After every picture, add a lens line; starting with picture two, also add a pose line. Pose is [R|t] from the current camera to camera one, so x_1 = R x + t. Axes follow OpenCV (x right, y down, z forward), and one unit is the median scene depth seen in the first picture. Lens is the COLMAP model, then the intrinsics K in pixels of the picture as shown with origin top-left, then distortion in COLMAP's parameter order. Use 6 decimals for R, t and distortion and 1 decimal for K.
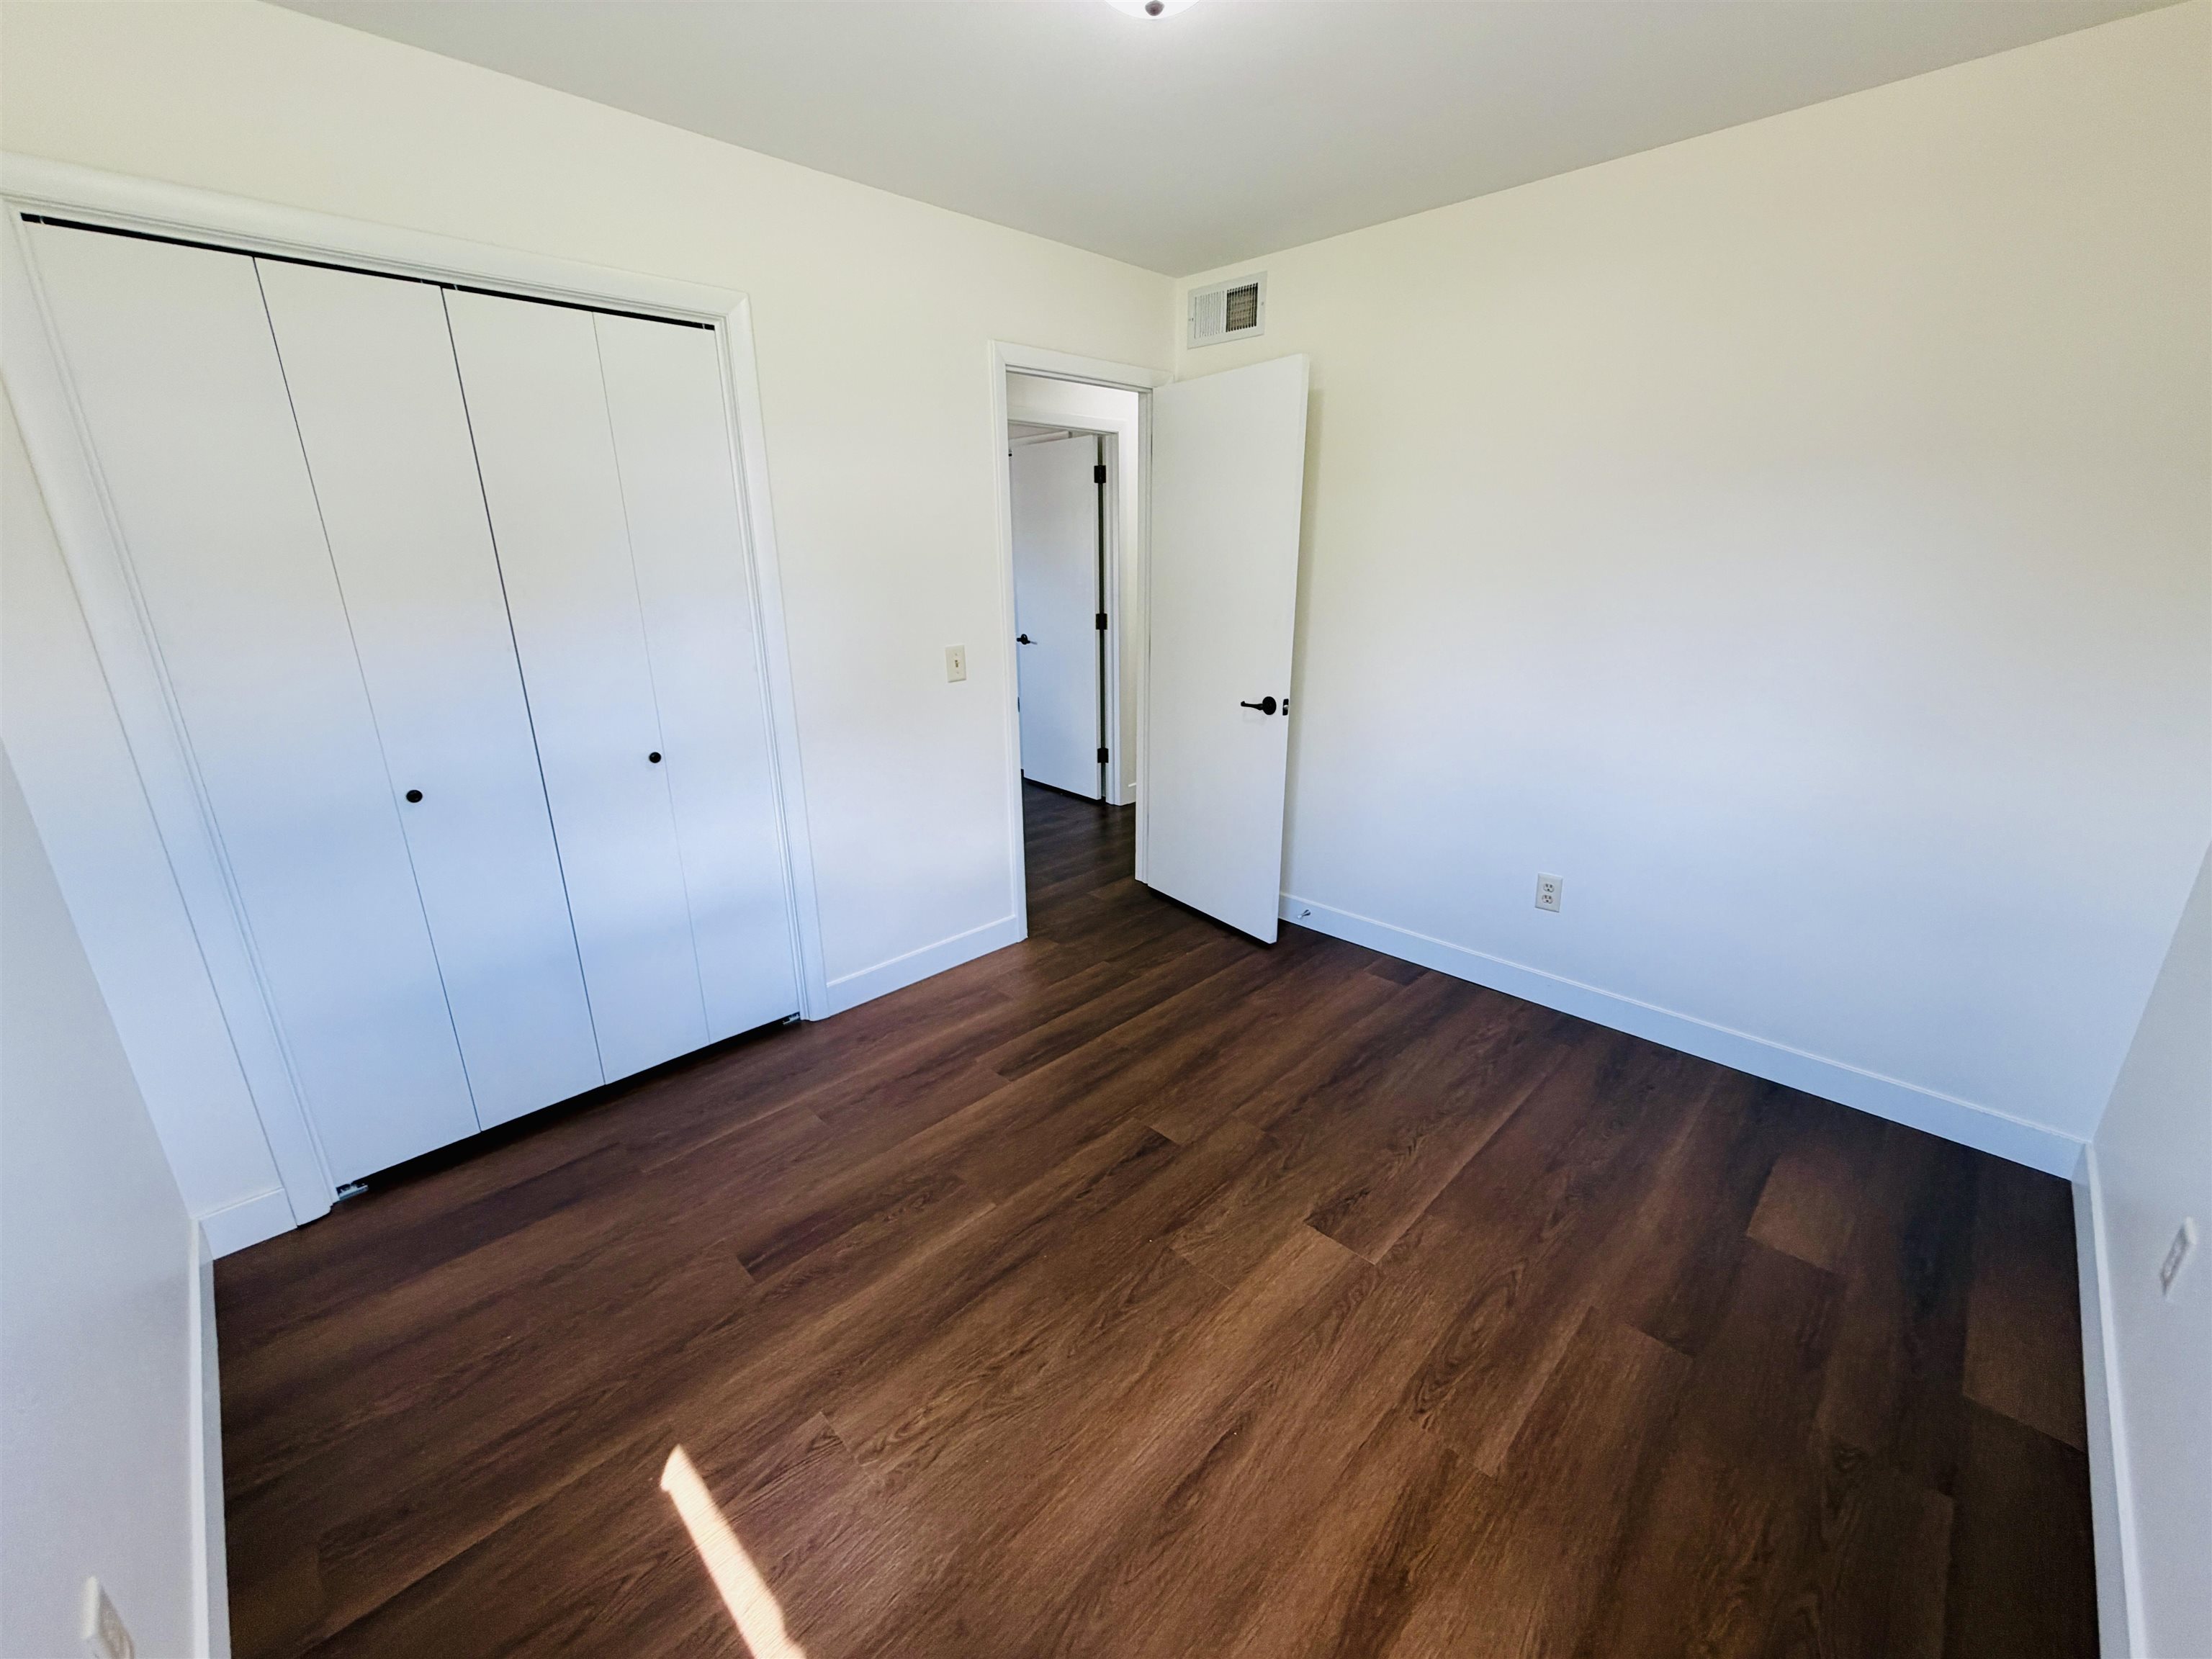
lens RADIAL K [[881.0, 0, 1105.4], [0, 881.0, 825.3], [0, 0, 1]] dist [-0.001036, -0.000031]
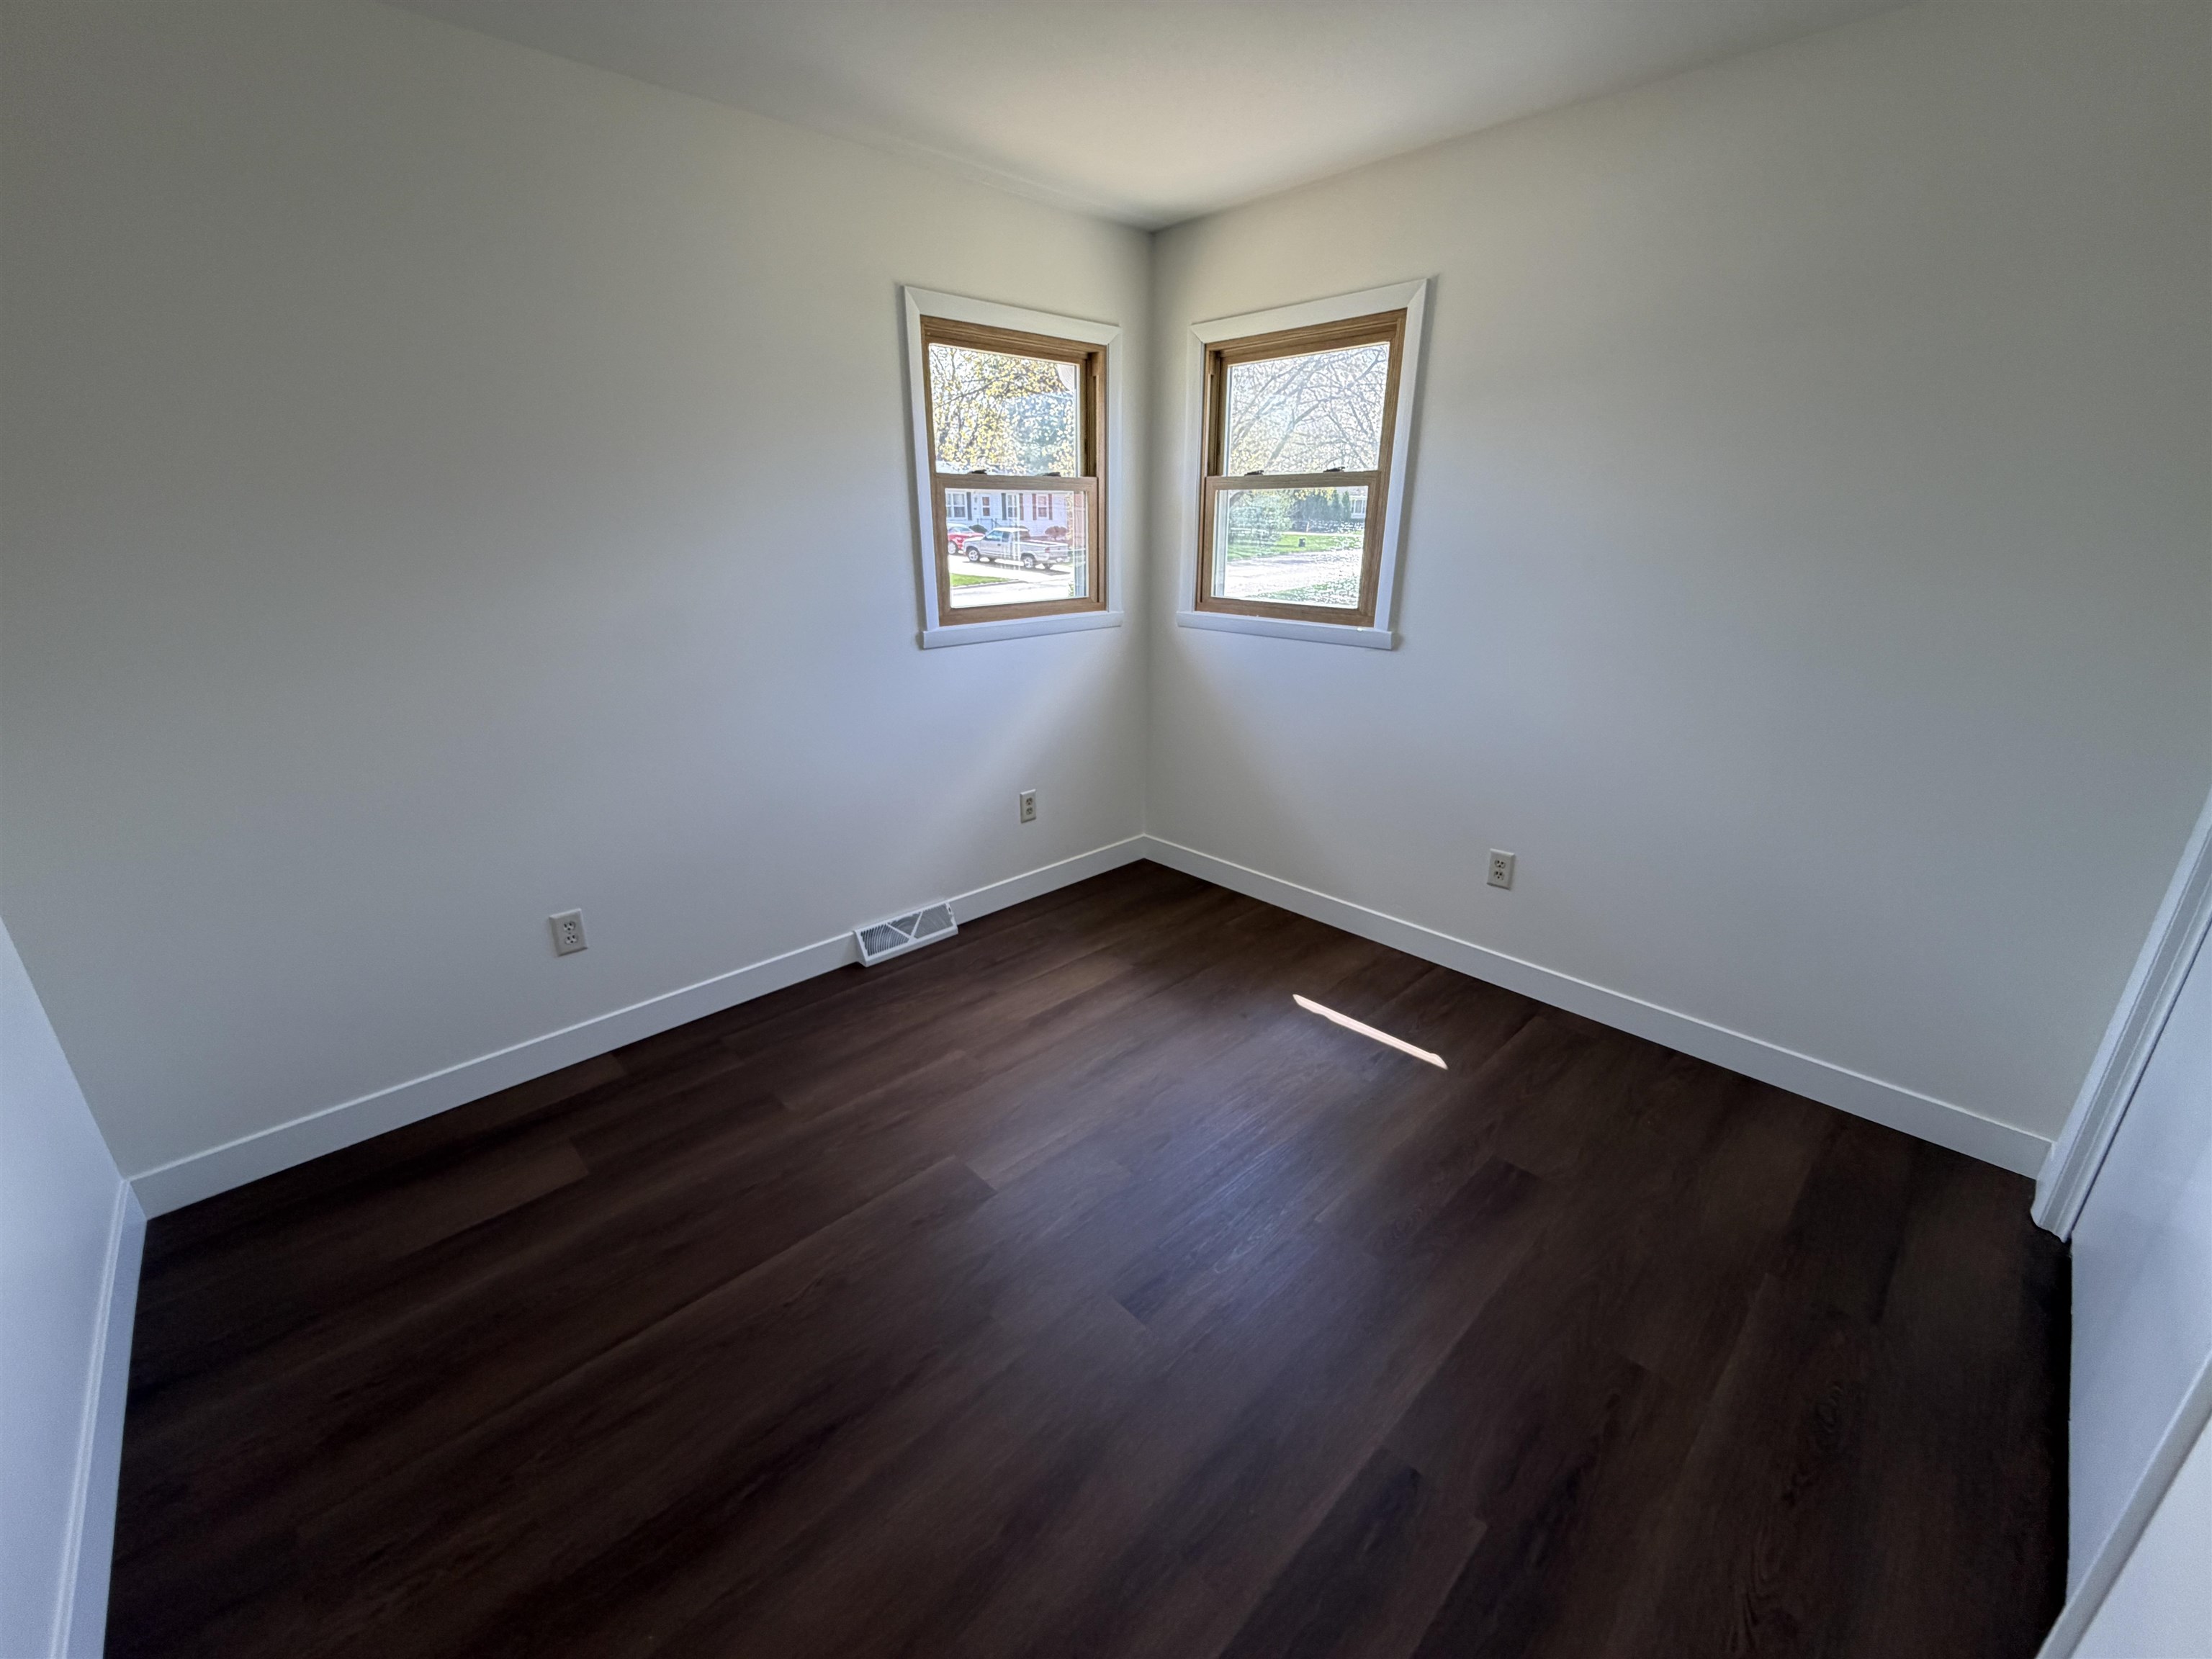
lens RADIAL K [[884.7, 0, 1098.1], [0, 884.7, 828.1], [0, 0, 1]] dist [0.000606, 0.000346]
pose [[-0.999526, 0.001184, 0.030759, 0.085414], [0.019417, 0.799623, 0.600188, -0.520339], [-0.023885, 0.600501, -0.799267, 1.669904]]
